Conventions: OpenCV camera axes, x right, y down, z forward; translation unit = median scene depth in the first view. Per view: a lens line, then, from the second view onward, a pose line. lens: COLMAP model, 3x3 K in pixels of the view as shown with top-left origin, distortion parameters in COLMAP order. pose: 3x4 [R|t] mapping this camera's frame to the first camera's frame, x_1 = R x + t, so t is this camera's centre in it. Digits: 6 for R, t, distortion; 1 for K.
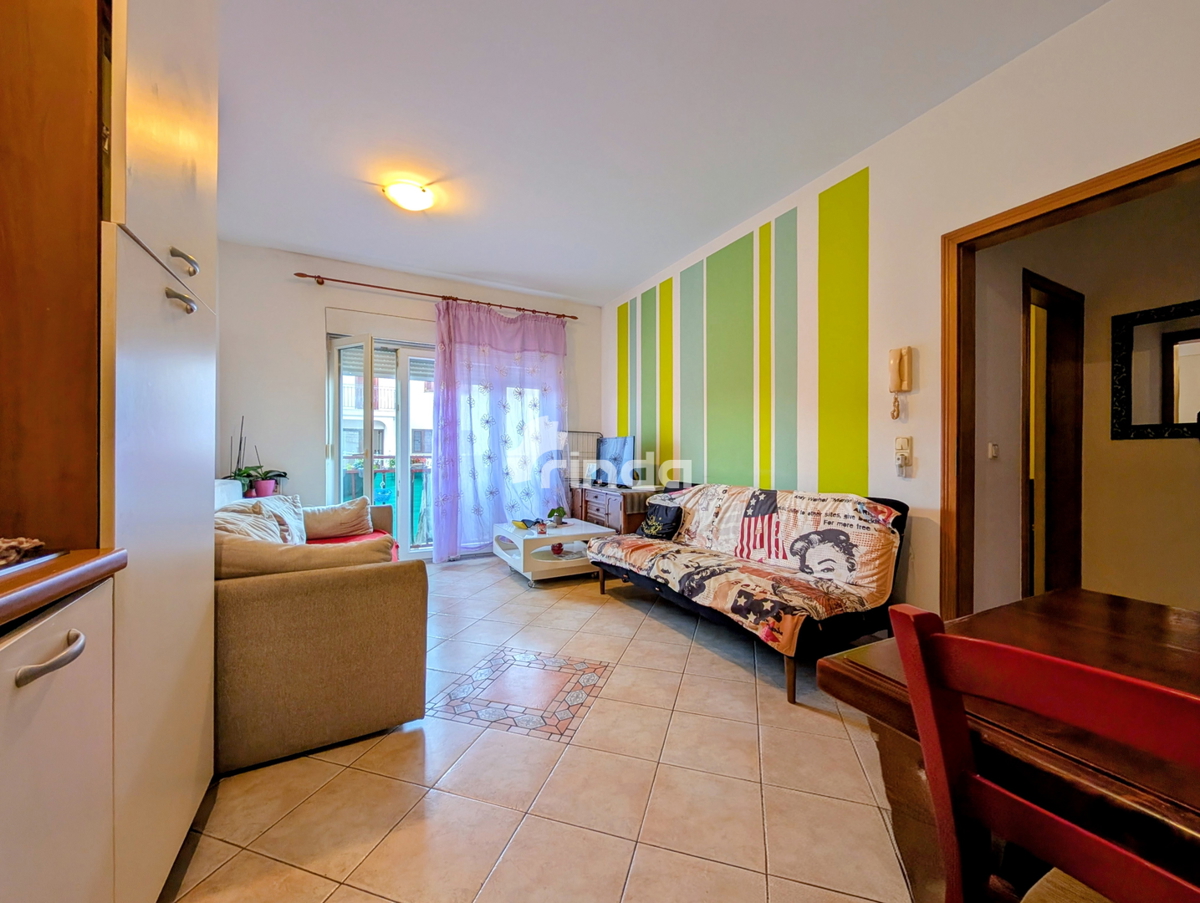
lens RADIAL K [[458.9, 0, 605.4], [0, 458.9, 455.4], [0, 0, 1]] dist [-0.001553, -0.000085]
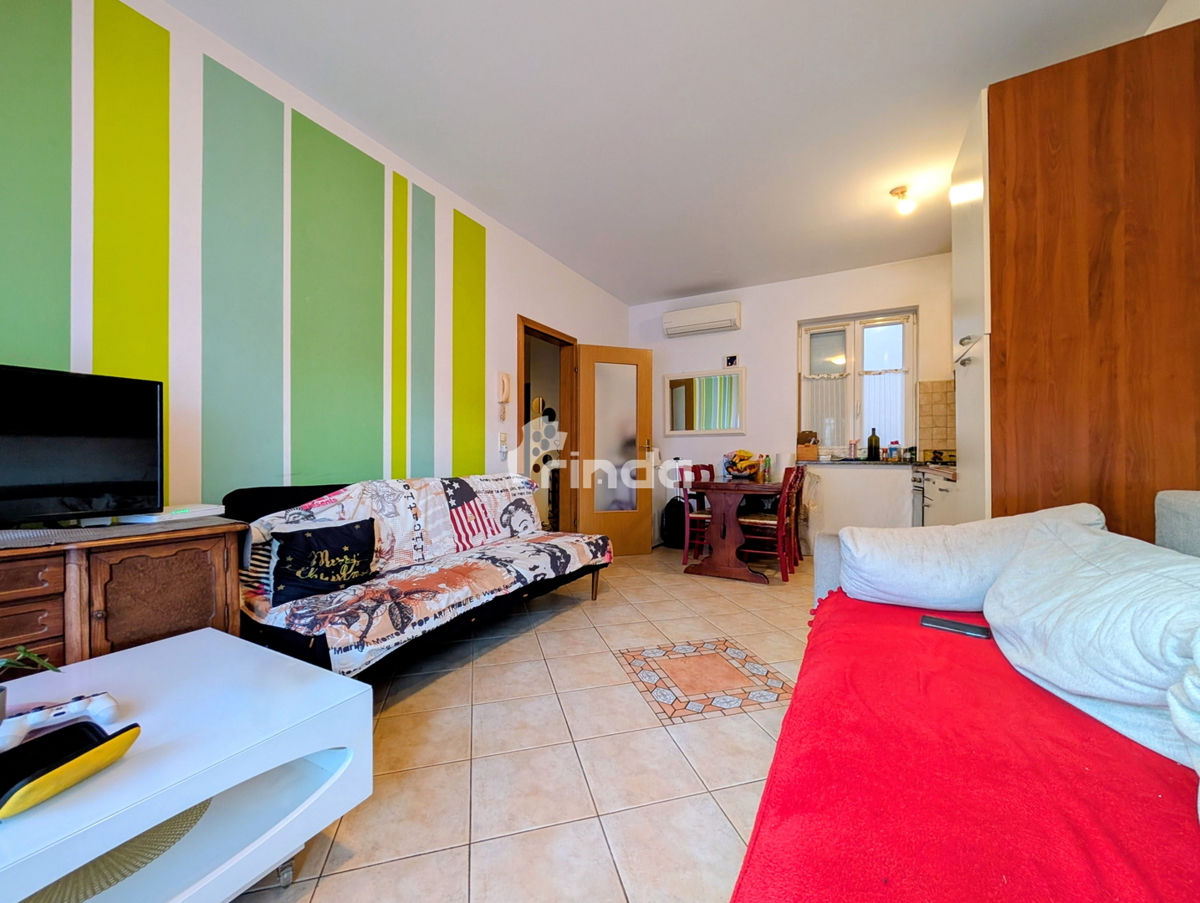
lens RADIAL K [[458.9, 0, 605.4], [0, 458.9, 455.4], [0, 0, 1]] dist [-0.001553, -0.000085]
pose [[-0.545516, -0.004338, 0.838089, -0.723380], [-0.003204, 0.999990, 0.003091, 0.025492], [-0.838094, -0.000999, -0.545524, 1.406172]]
